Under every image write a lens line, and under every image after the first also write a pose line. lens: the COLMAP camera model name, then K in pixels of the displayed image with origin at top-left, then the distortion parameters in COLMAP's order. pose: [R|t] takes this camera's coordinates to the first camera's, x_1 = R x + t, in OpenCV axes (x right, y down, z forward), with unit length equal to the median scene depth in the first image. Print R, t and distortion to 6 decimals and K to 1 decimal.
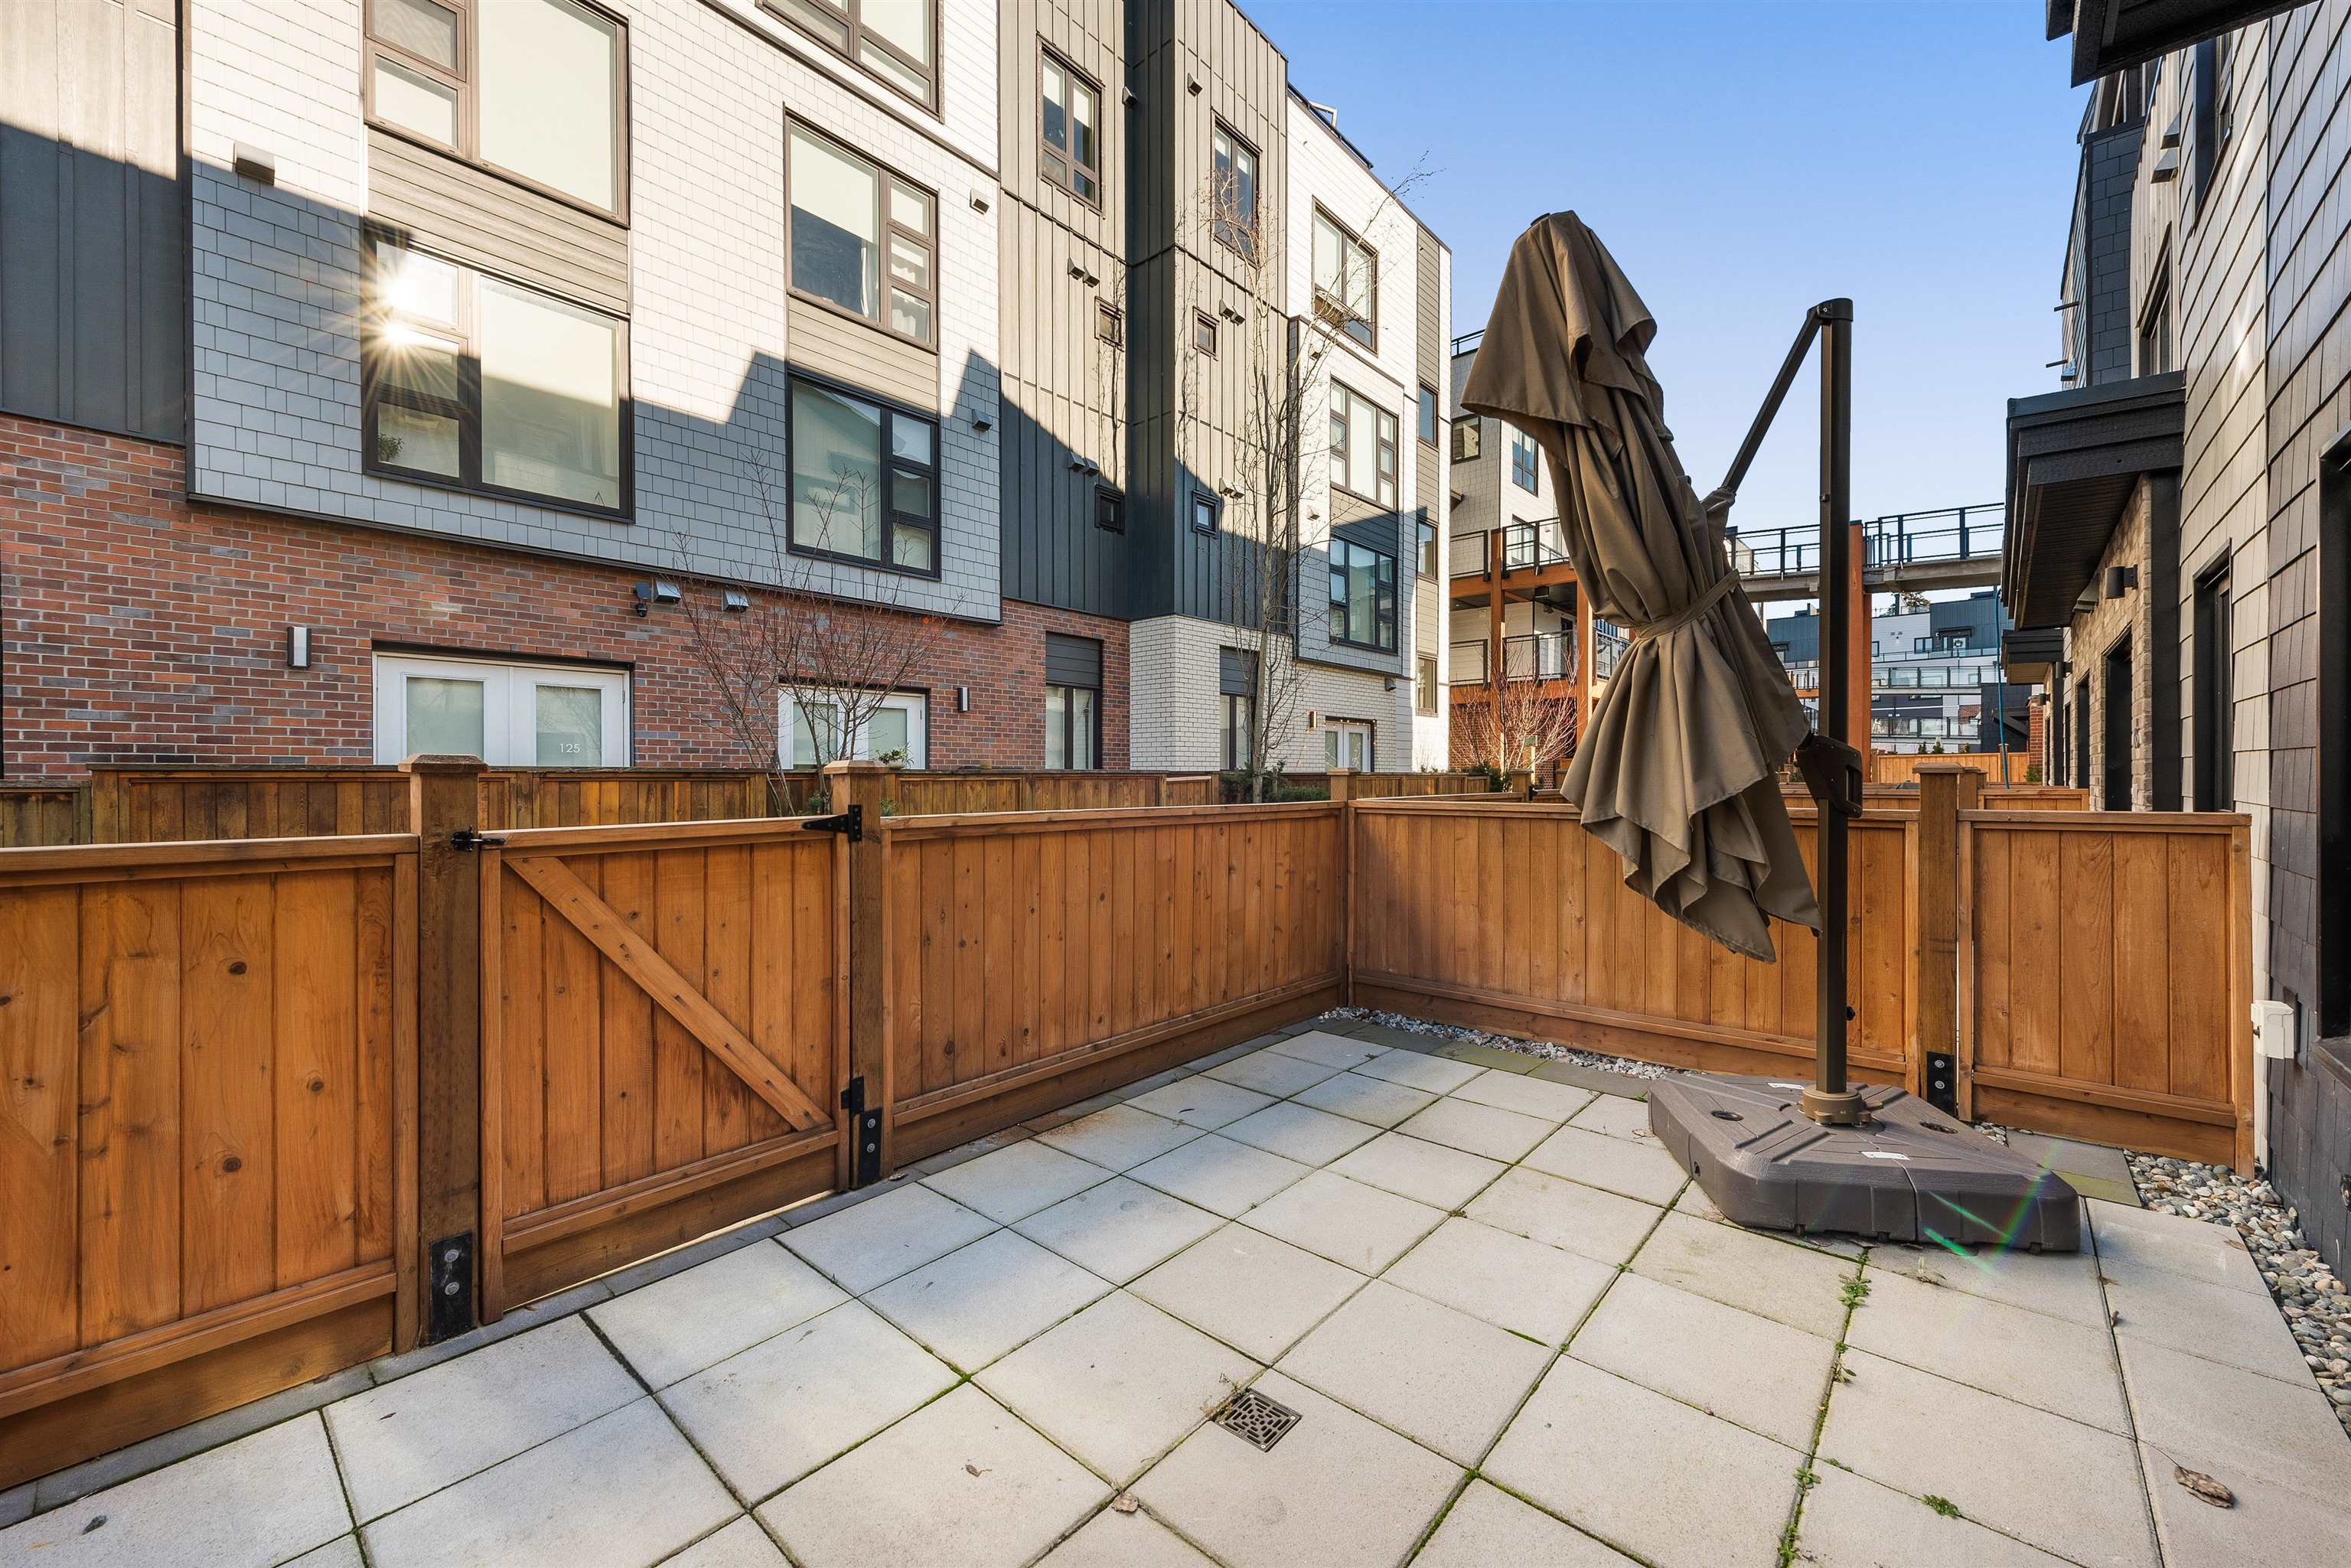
lens RADIAL K [[923.7, 0, 1191.9], [0, 923.7, 779.8], [0, 0, 1]] dist [0.012898, -0.003101]
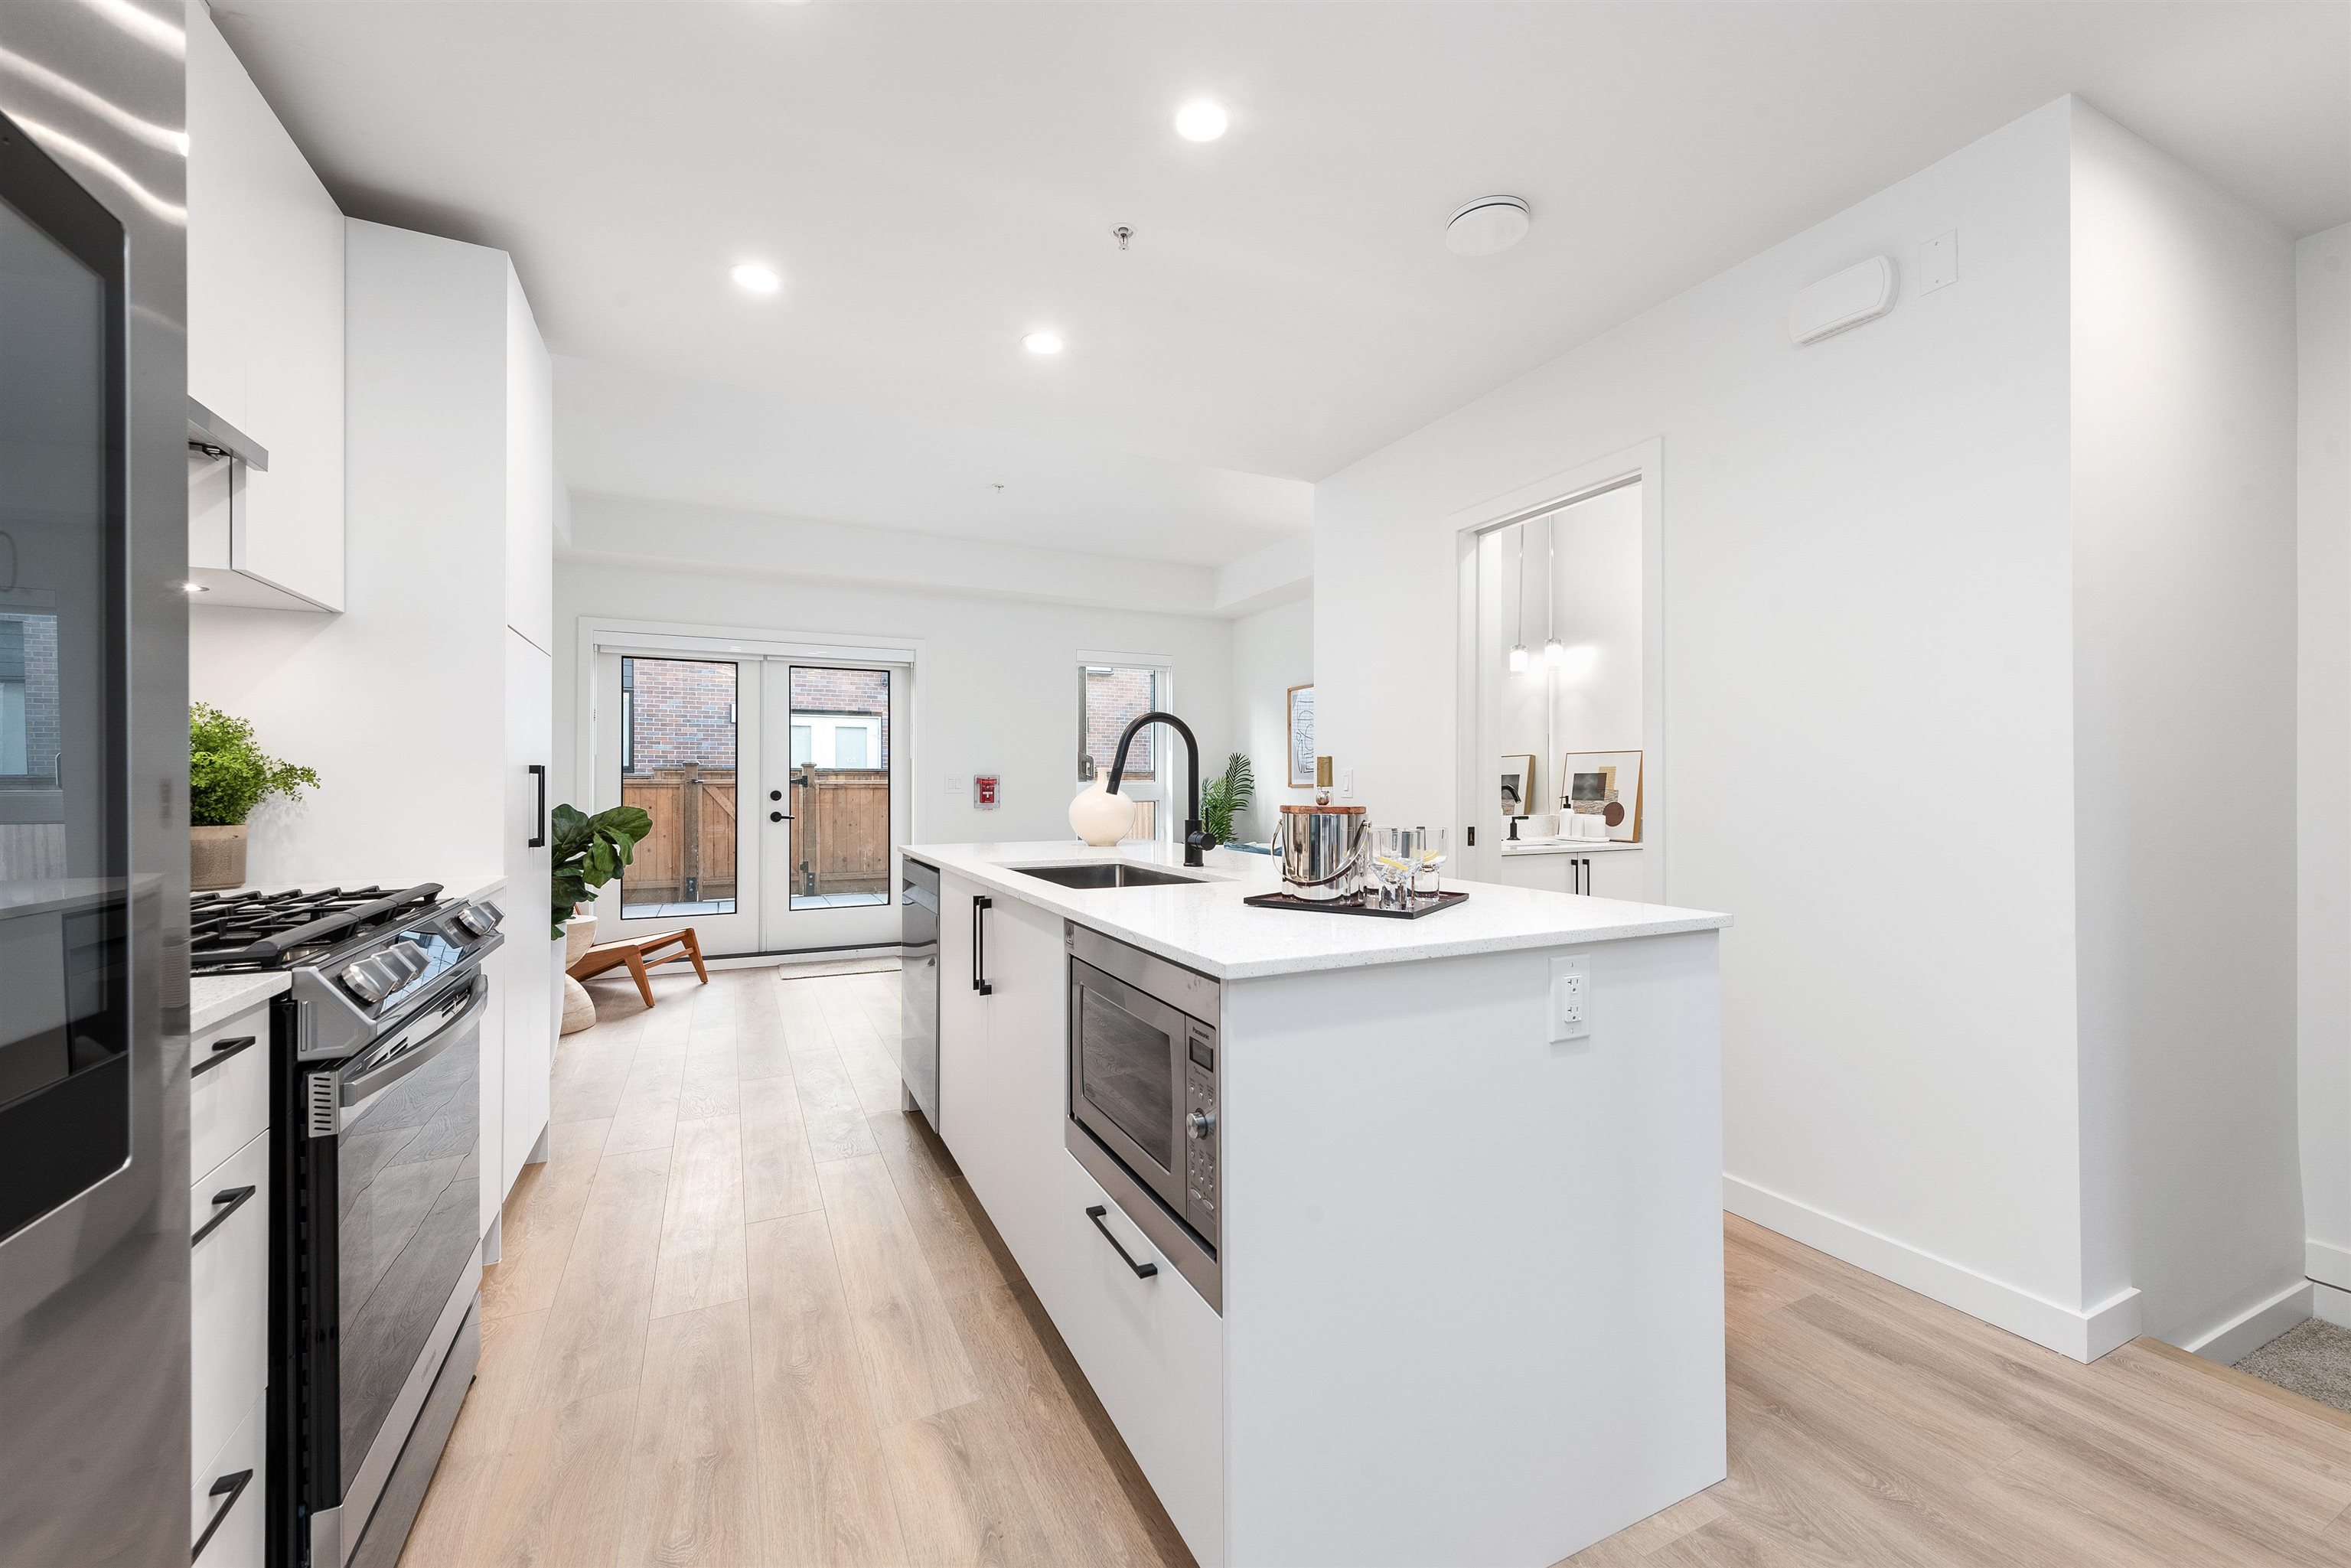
lens RADIAL K [[923.7, 0, 1190.4], [0, 923.7, 779.9], [0, 0, 1]] dist [0.012898, -0.003101]
pose [[0.926421, -0.001653, -0.376486, 1.283239], [-0.001695, 0.999962, -0.008562, 0.041943], [0.376485, 0.008570, 0.926383, -0.903474]]
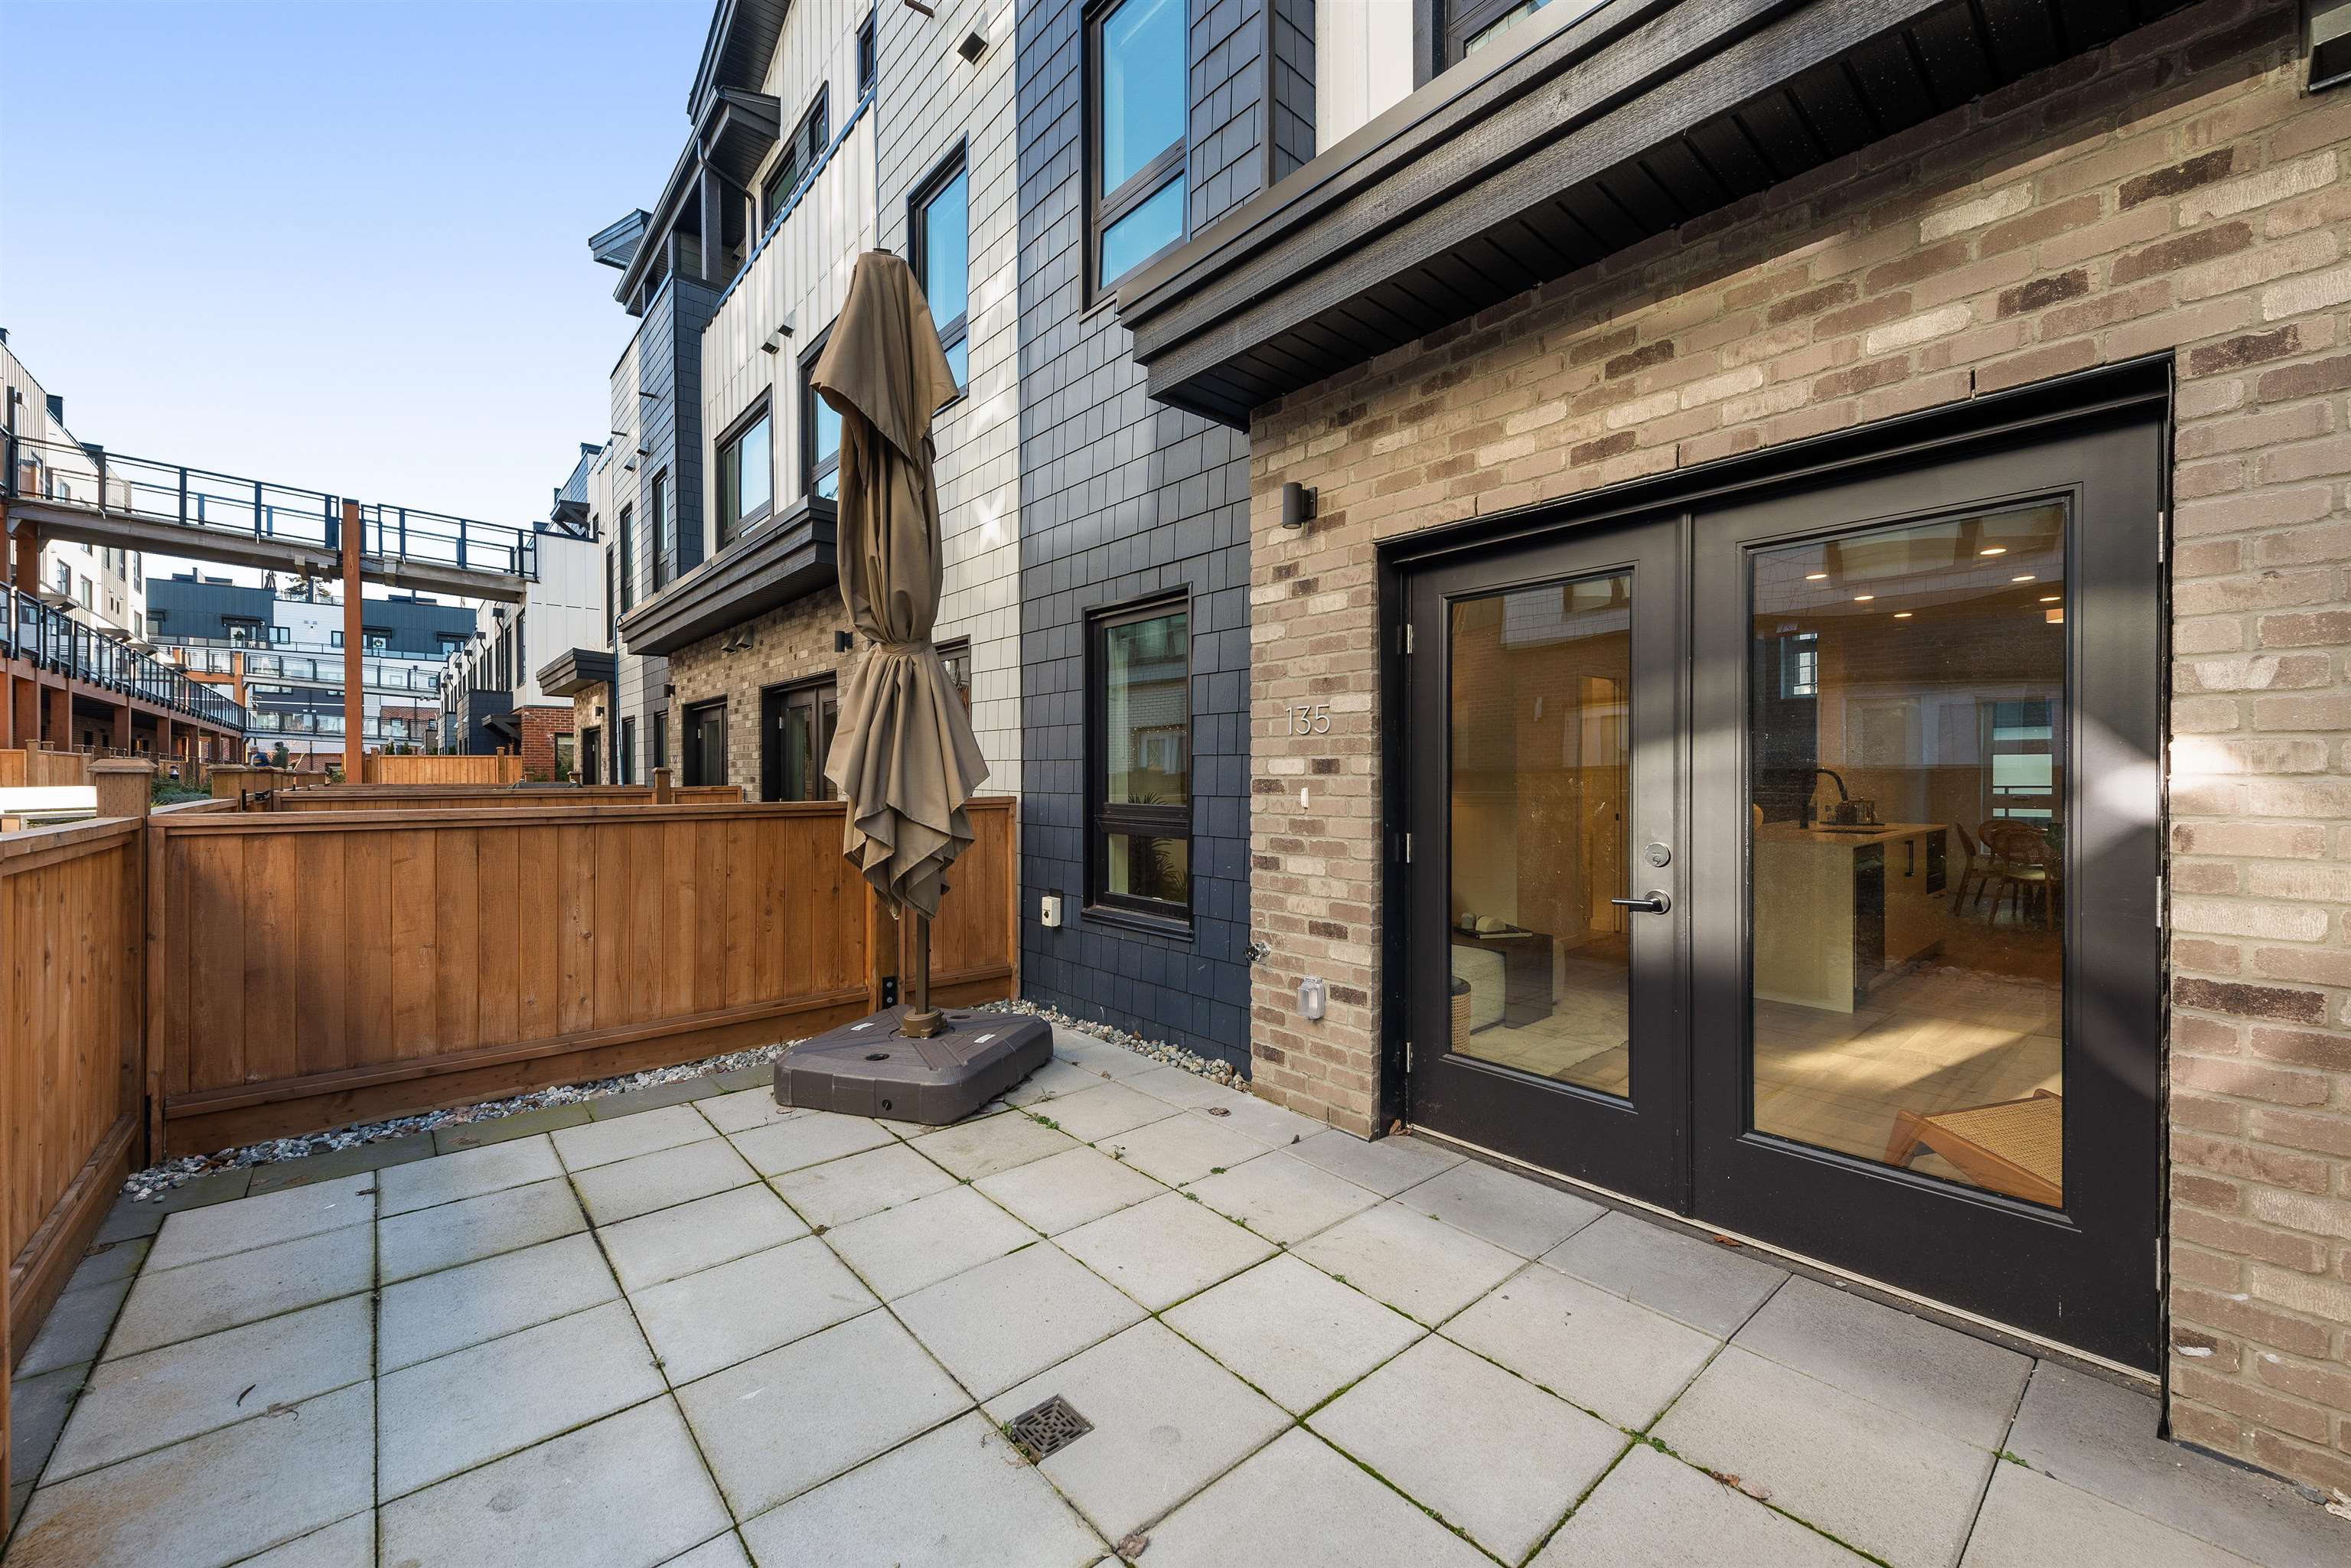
lens RADIAL K [[923.7, 0, 1162.0], [0, 923.7, 781.0], [0, 0, 1]] dist [0.012898, -0.003101]
pose [[0.135924, -0.005326, 0.990705, -0.386639], [0.005034, 0.999976, 0.004685, 0.000509], [-0.990706, 0.004350, 0.135948, 0.326676]]
